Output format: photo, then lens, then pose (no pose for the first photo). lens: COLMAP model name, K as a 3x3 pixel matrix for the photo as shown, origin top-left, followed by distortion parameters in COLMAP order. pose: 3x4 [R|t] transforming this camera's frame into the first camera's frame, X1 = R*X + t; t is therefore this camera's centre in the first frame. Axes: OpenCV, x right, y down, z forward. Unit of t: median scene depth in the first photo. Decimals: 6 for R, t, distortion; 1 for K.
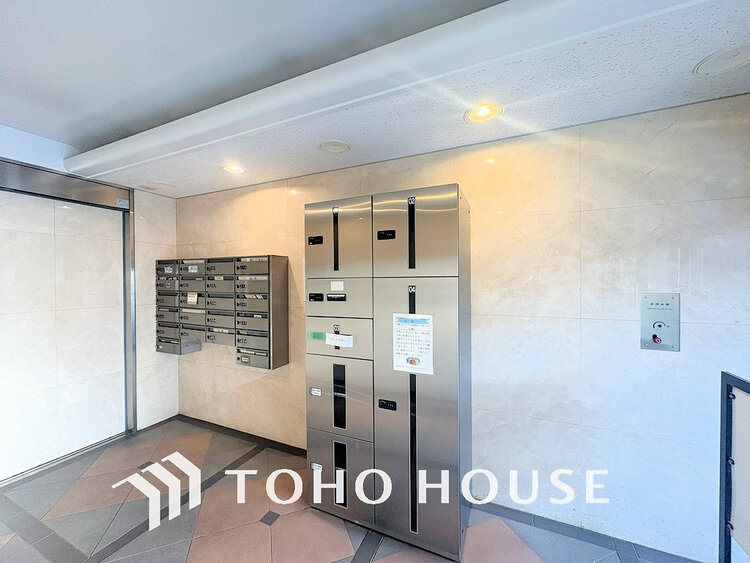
lens RADIAL K [[296.5, 0, 375.0], [0, 296.5, 281.5], [0, 0, 1]] dist [0.000664, 0.000020]
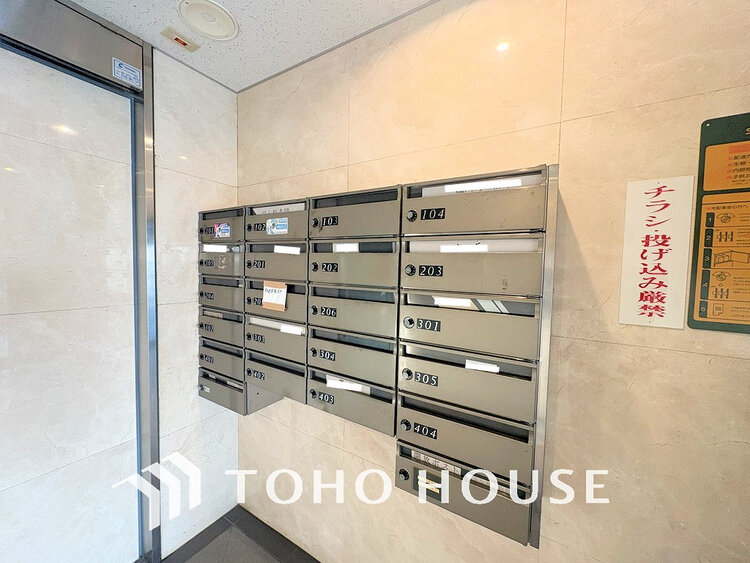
lens RADIAL K [[296.5, 0, 375.0], [0, 296.5, 281.5], [0, 0, 1]] dist [0.000664, 0.000020]
pose [[0.991248, 0.034775, -0.127354, -0.414315], [-0.029576, 0.998659, 0.042493, 0.014273], [0.128661, -0.038354, 0.990947, 0.590878]]
